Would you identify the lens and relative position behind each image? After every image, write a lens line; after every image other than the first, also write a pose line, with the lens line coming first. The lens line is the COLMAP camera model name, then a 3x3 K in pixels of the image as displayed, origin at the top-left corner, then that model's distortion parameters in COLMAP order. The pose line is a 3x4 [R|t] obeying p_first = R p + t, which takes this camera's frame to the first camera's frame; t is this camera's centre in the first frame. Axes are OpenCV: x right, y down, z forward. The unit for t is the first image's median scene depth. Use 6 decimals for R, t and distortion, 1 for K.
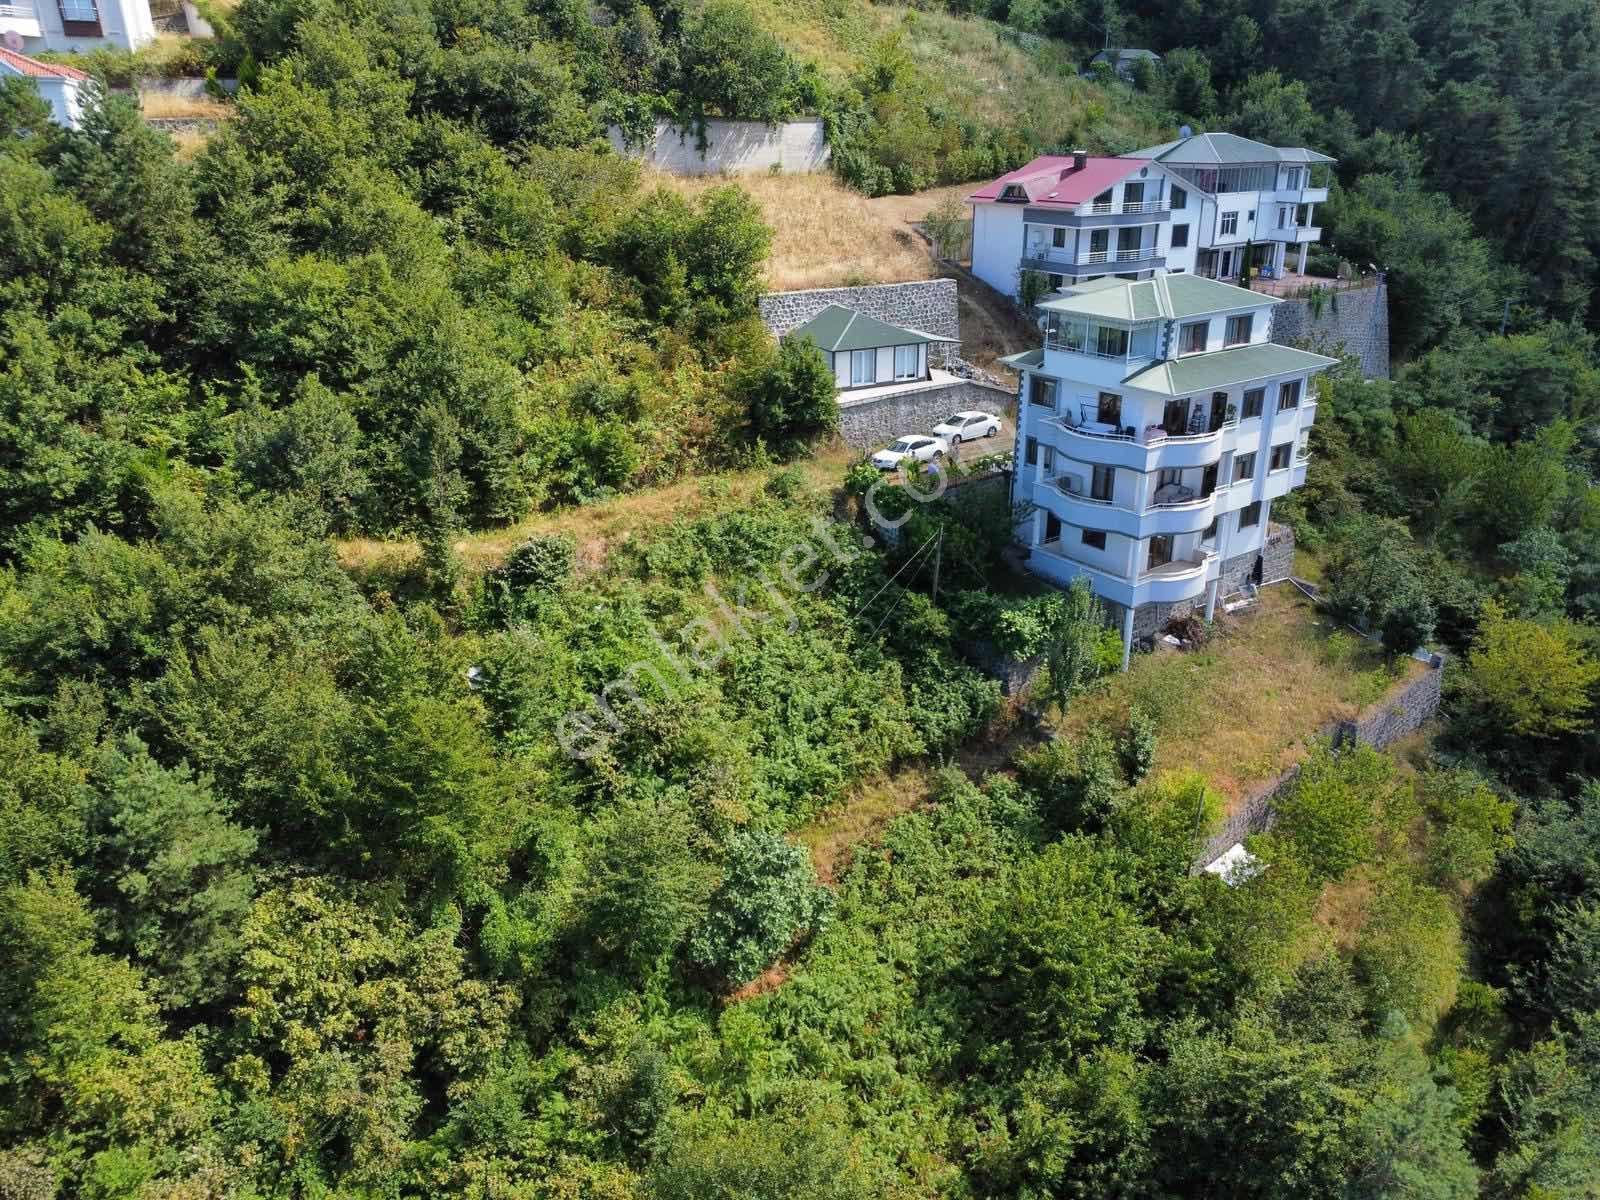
lens RADIAL K [[1157.8, 0, 796.2], [0, 1157.8, 605.3], [0, 0, 1]] dist [-0.025794, -0.009418]
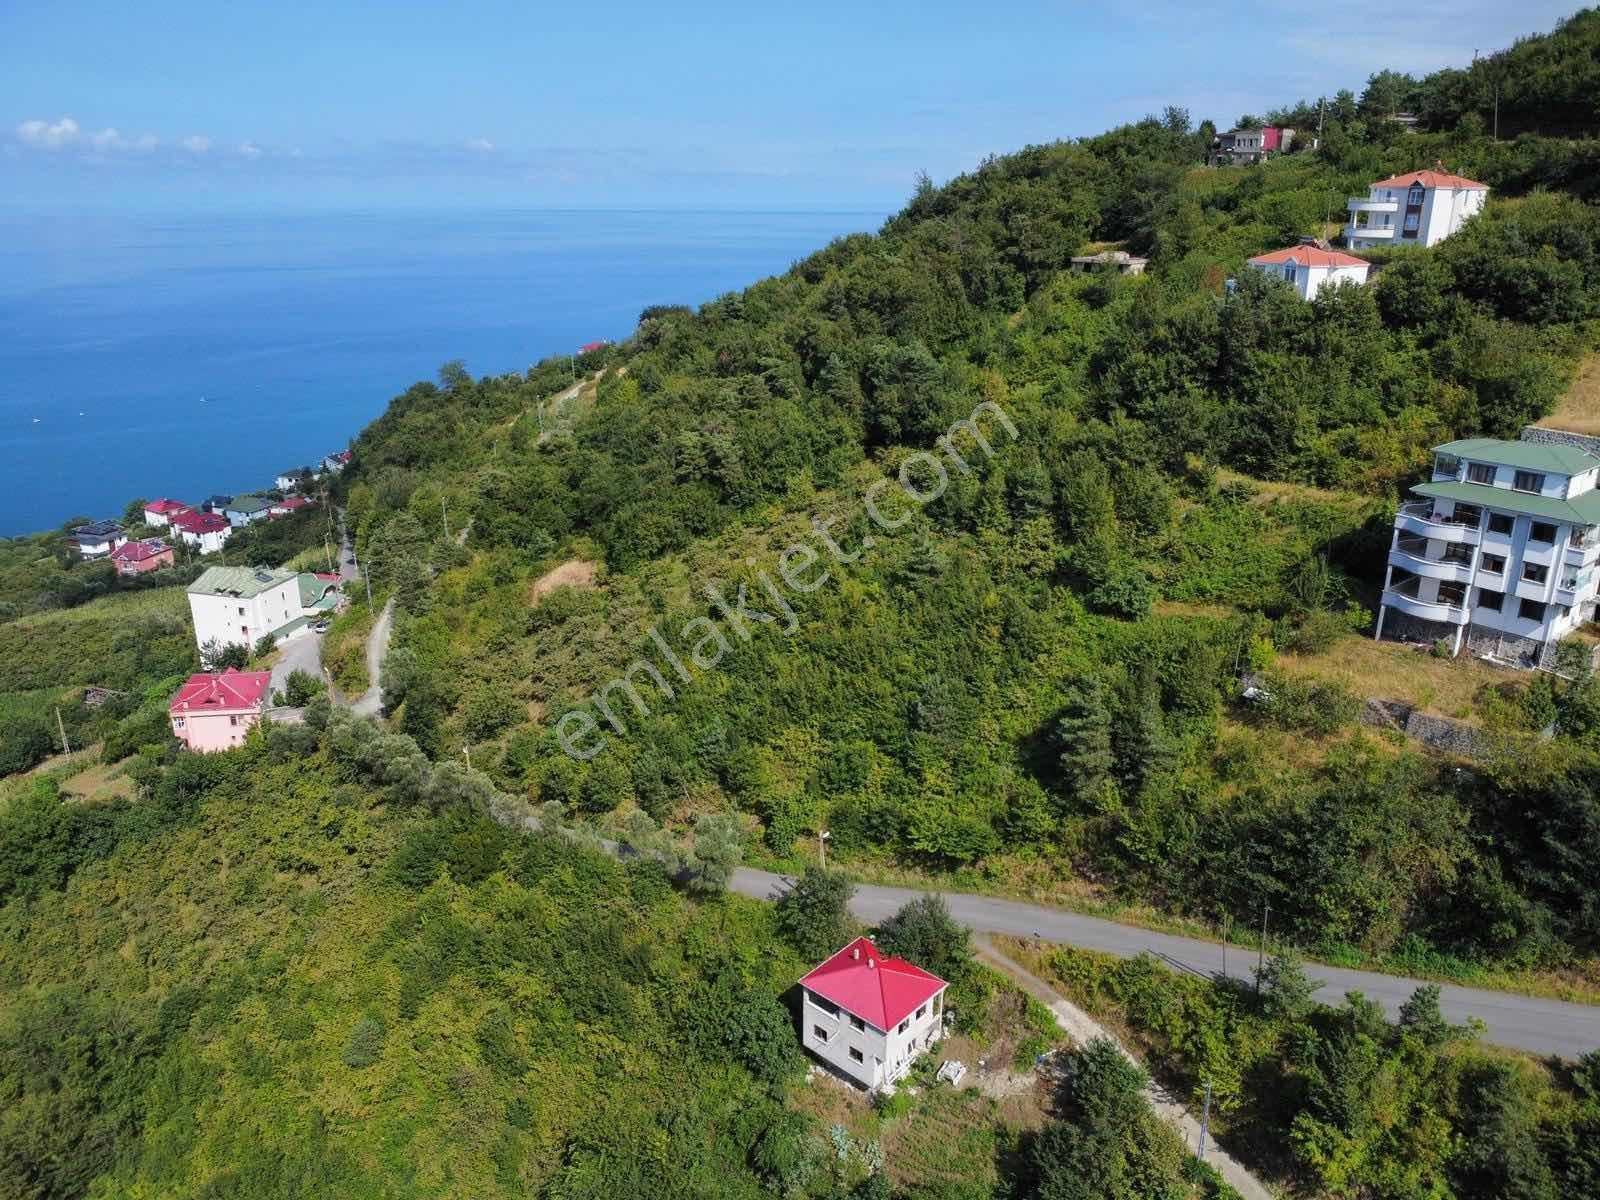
lens RADIAL K [[1157.8, 0, 797.4], [0, 1157.8, 601.0], [0, 0, 1]] dist [-0.025794, -0.009418]
pose [[0.060992, 0.341870, -0.937766, 1.716119], [-0.388480, 0.873566, 0.293199, -0.155280], [0.919436, 0.346421, 0.186090, -0.141899]]
